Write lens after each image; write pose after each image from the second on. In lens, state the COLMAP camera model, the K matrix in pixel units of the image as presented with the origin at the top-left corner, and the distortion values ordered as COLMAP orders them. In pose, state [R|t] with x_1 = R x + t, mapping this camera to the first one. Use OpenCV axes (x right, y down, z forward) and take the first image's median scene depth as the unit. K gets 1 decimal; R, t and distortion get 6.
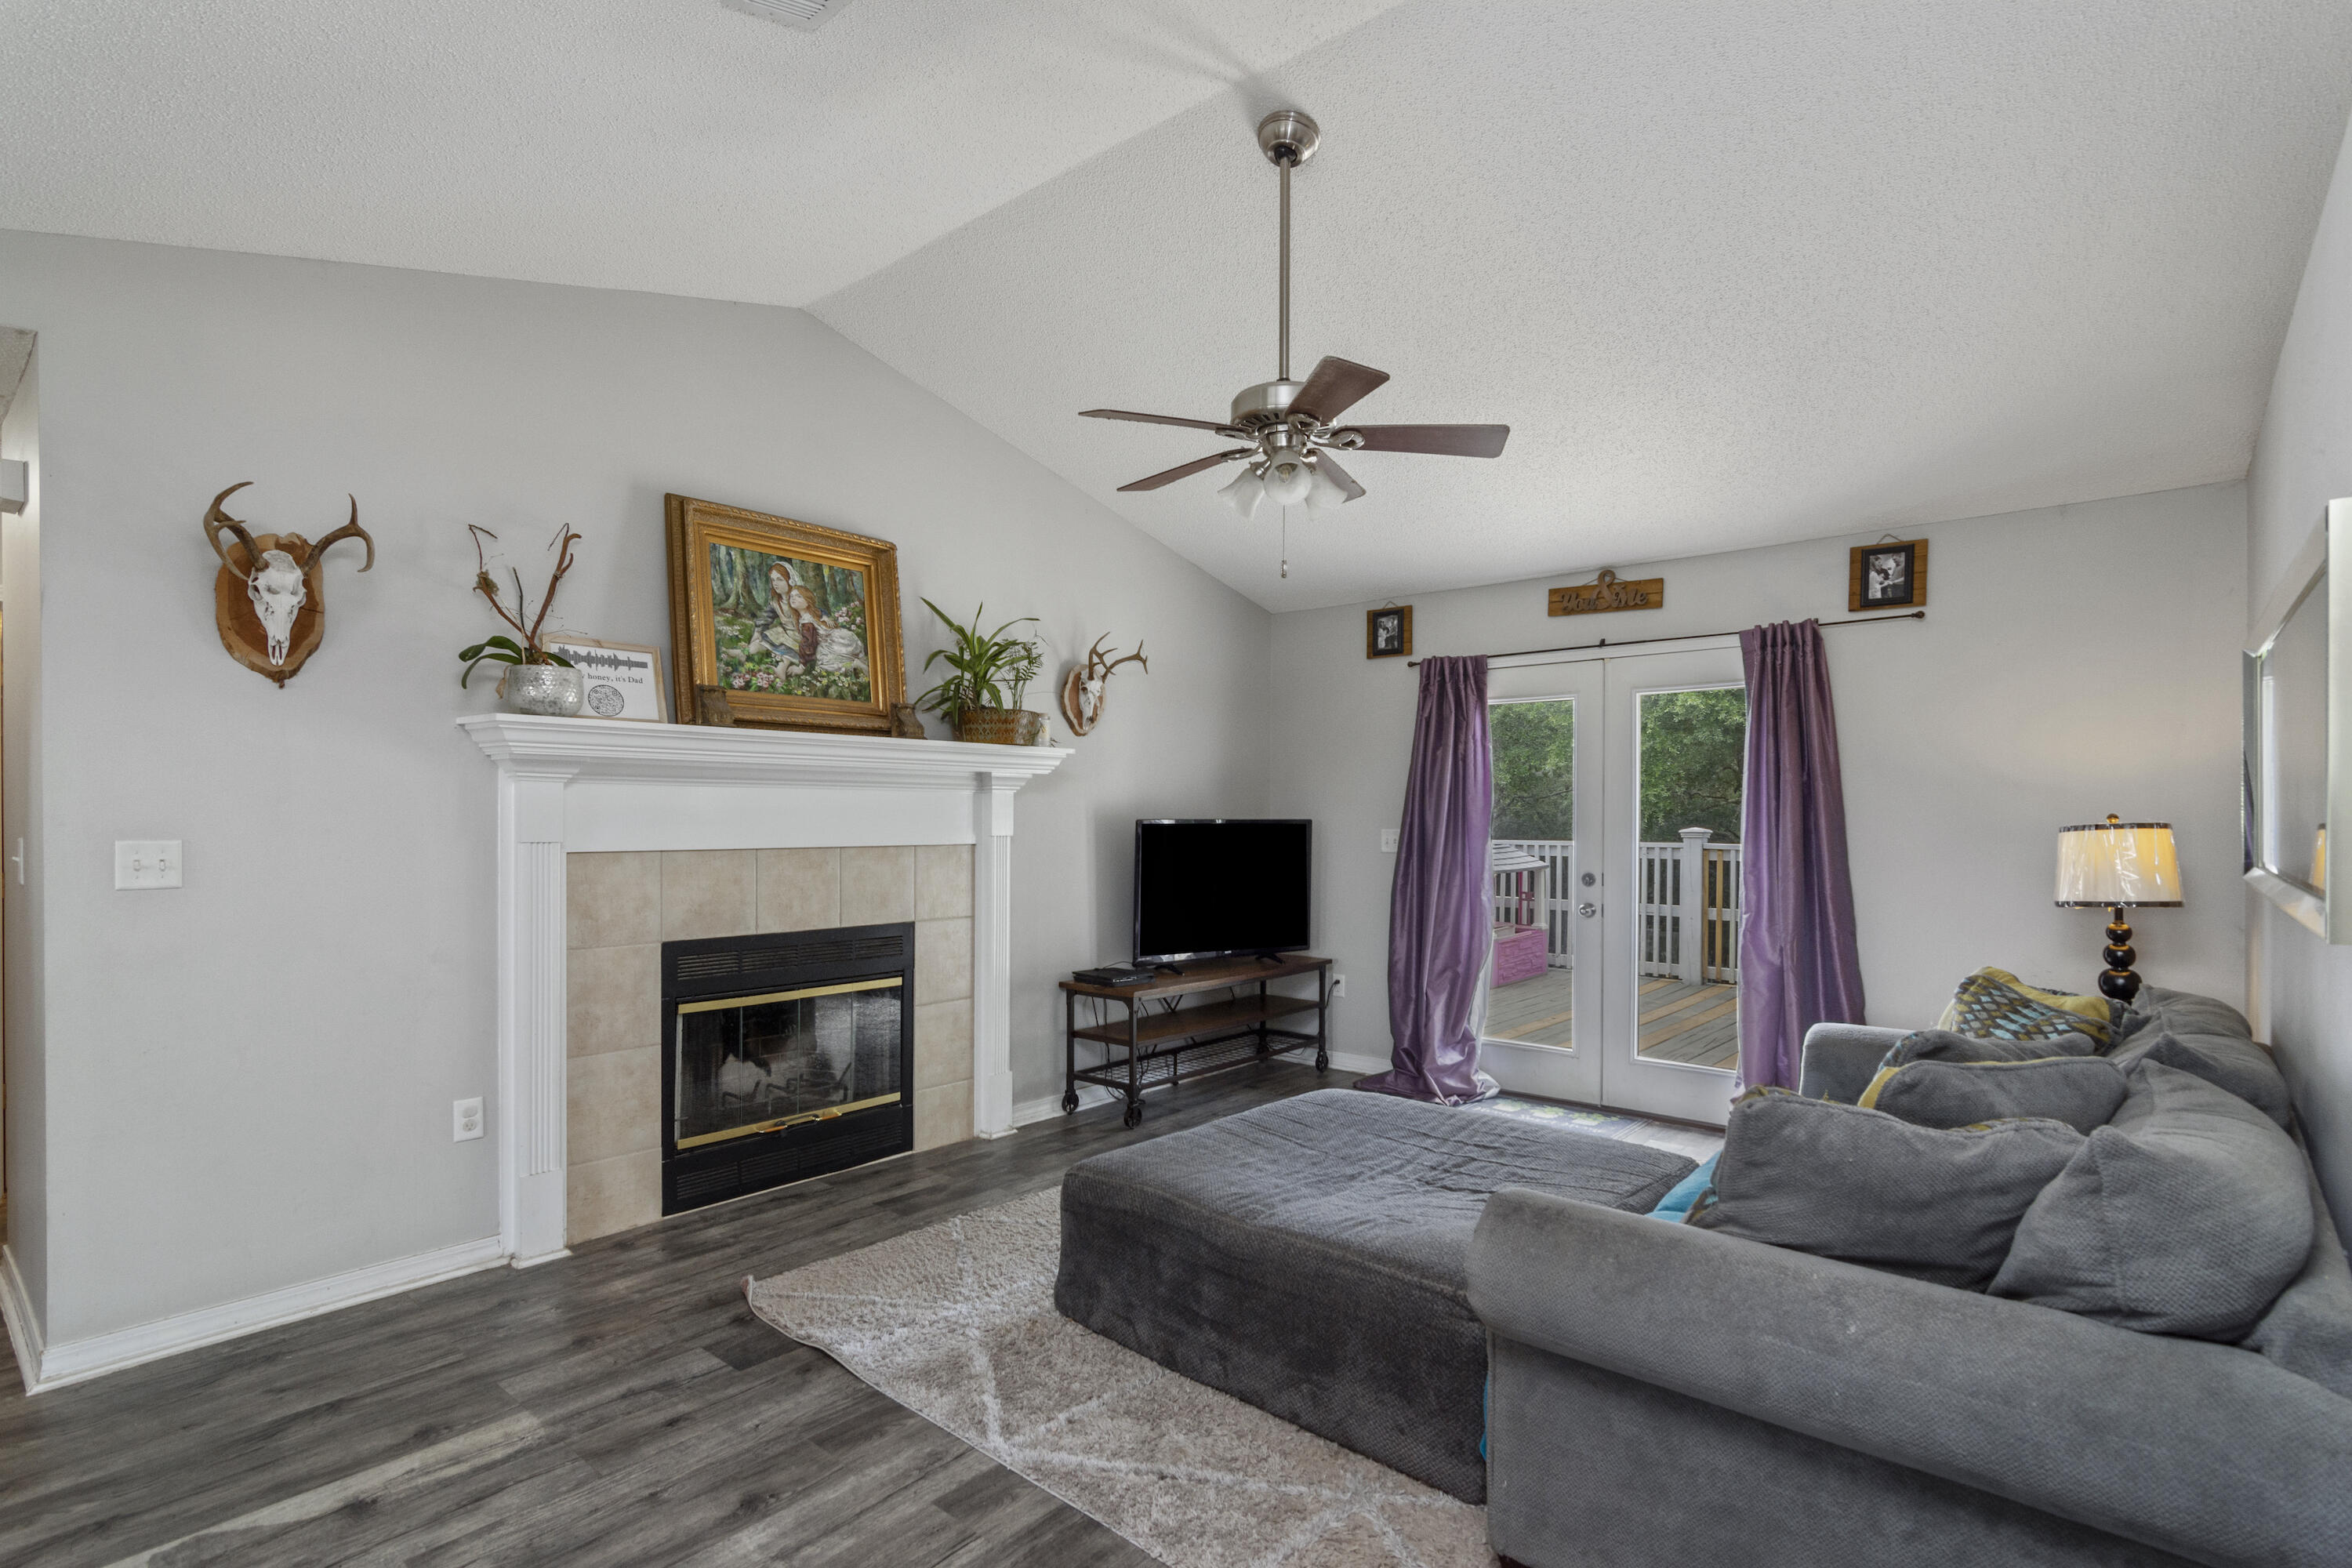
lens RADIAL K [[1145.8, 0, 1168.3], [0, 1145.8, 826.4], [0, 0, 1]] dist [-0.005370, -0.000161]
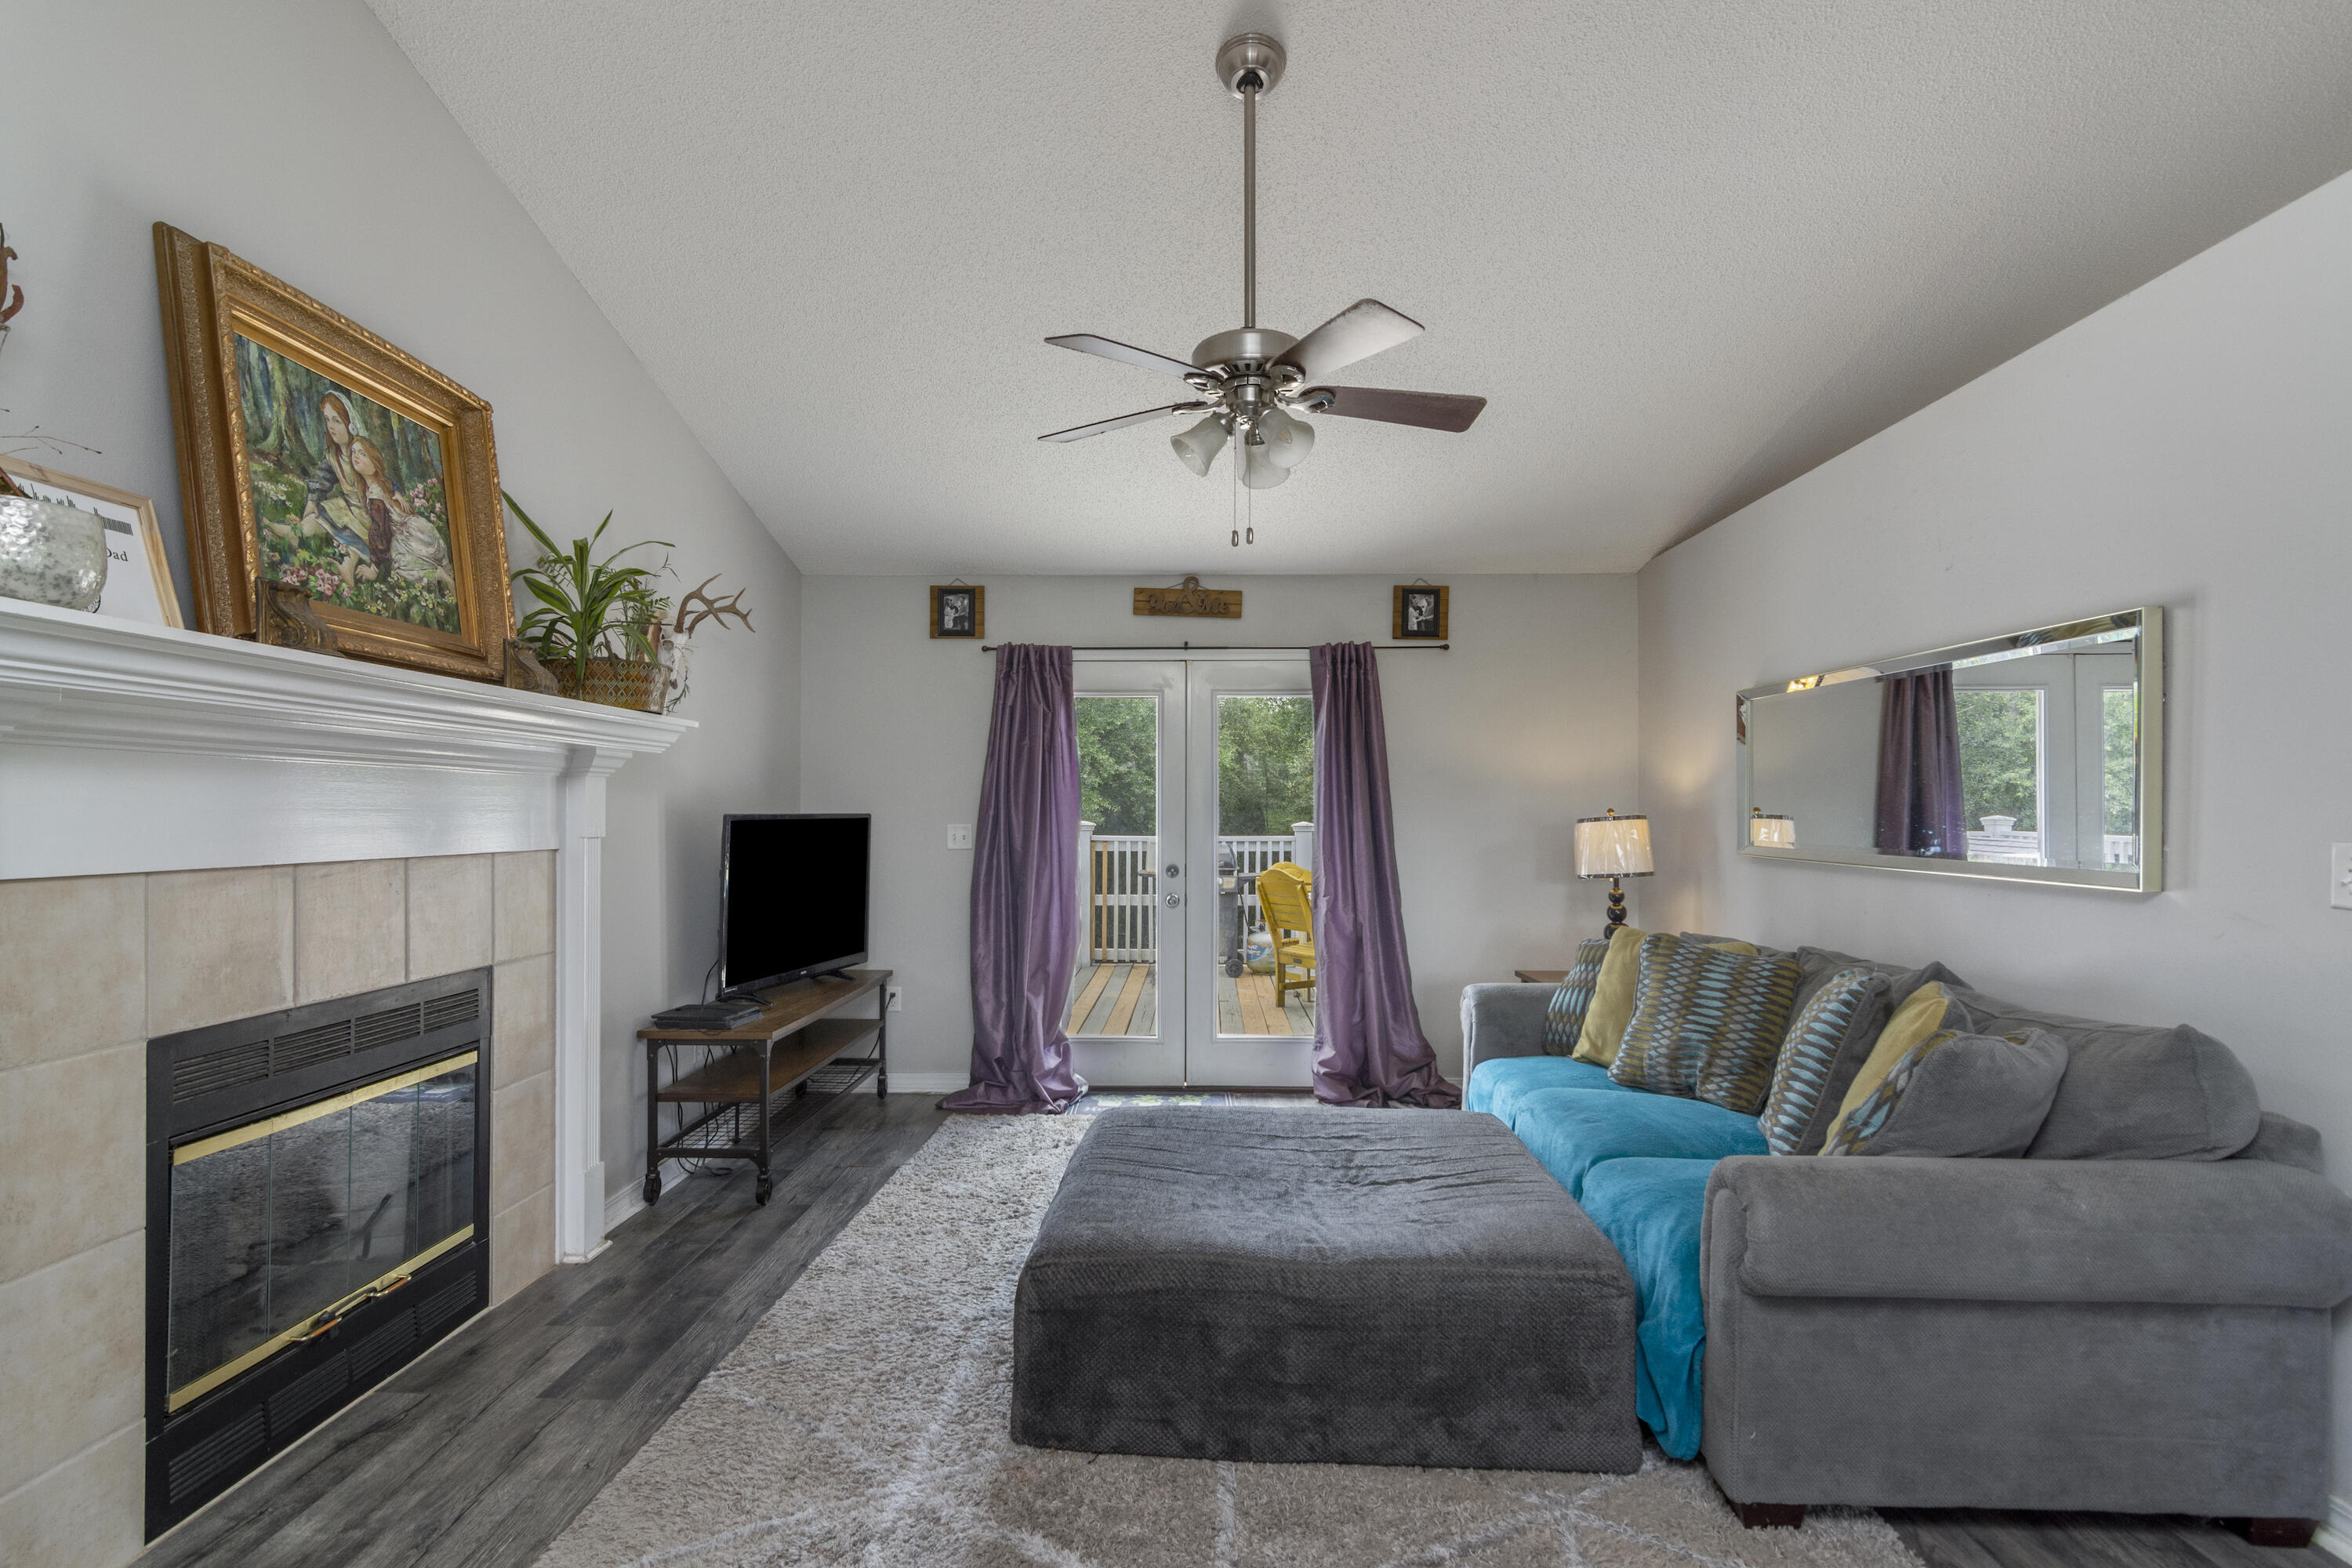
lens RADIAL K [[1153.5, 0, 1180.7], [0, 1153.5, 811.0], [0, 0, 1]] dist [-0.000855, 0.000559]
pose [[0.769579, 0.000062, 0.638552, -0.363367], [0.005325, 0.999965, -0.006516, -0.001583], [-0.638530, 0.008415, 0.769551, 0.229423]]
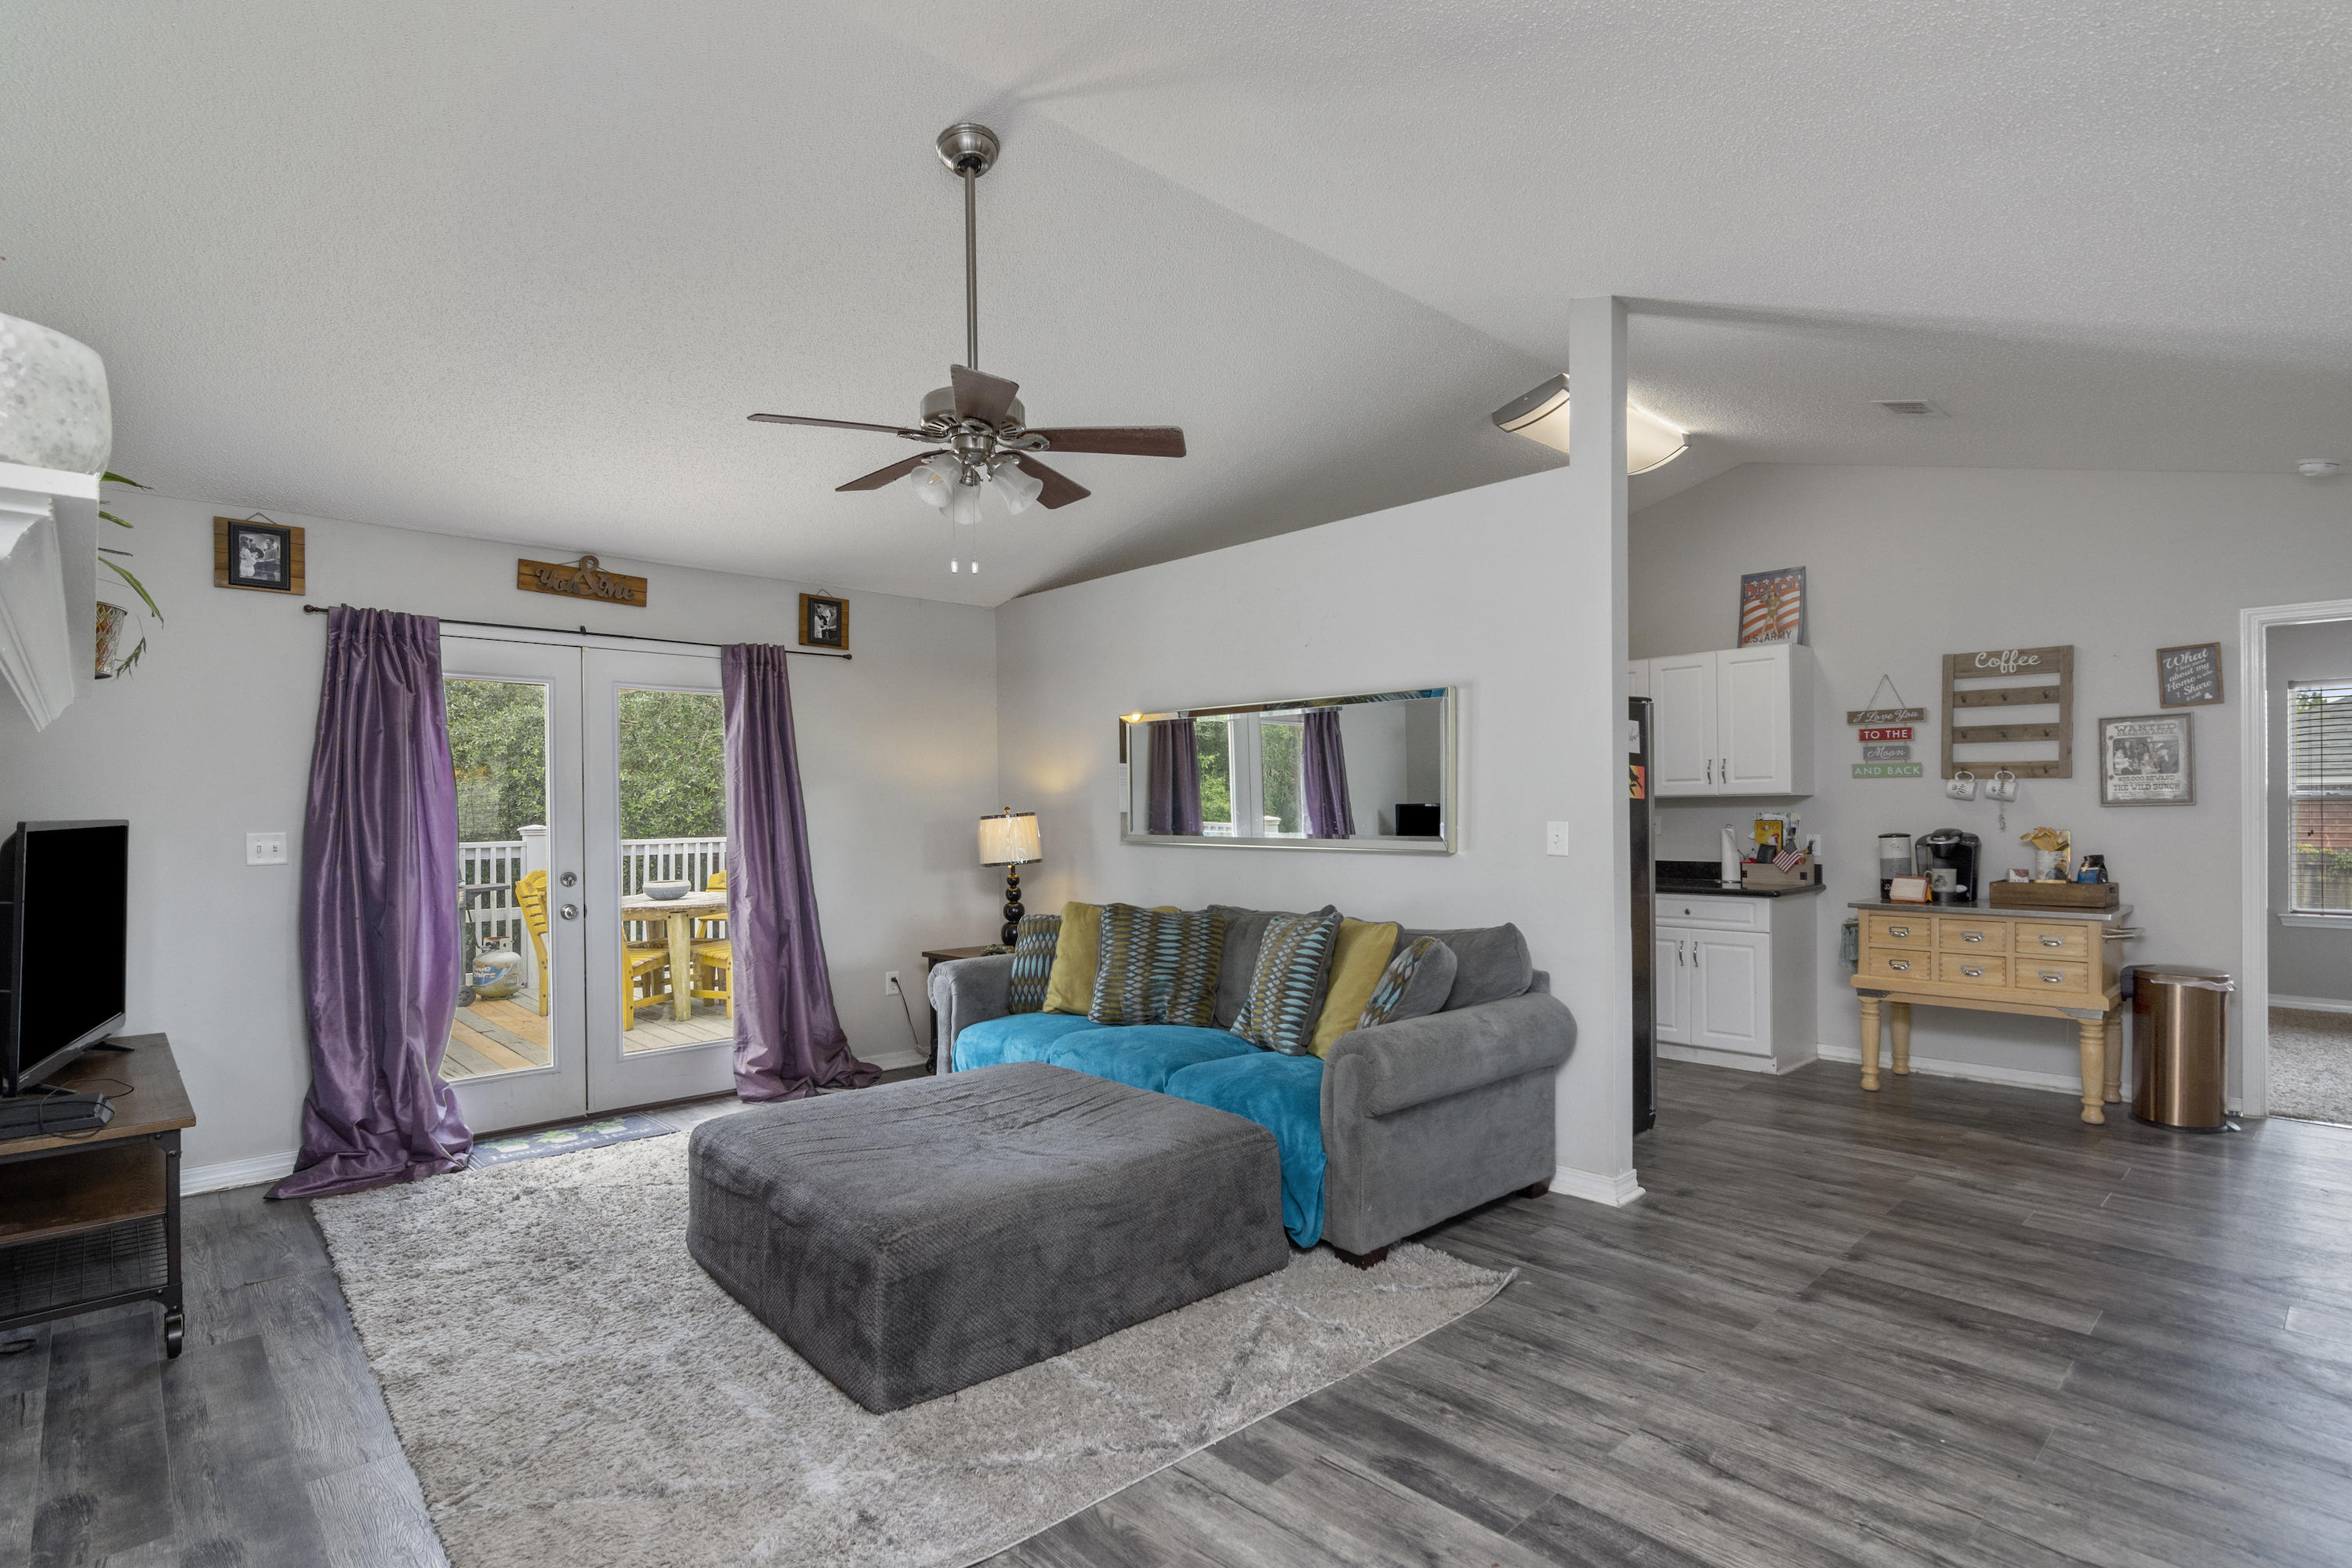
lens RADIAL K [[1146.4, 0, 1171.8], [0, 1146.4, 811.5], [0, 0, 1]] dist [0.000314, 0.000537]
pose [[0.110424, -0.005051, 0.993872, -0.626755], [0.016780, 0.999854, 0.003217, -0.004659], [-0.993743, 0.016322, 0.110492, 0.493517]]
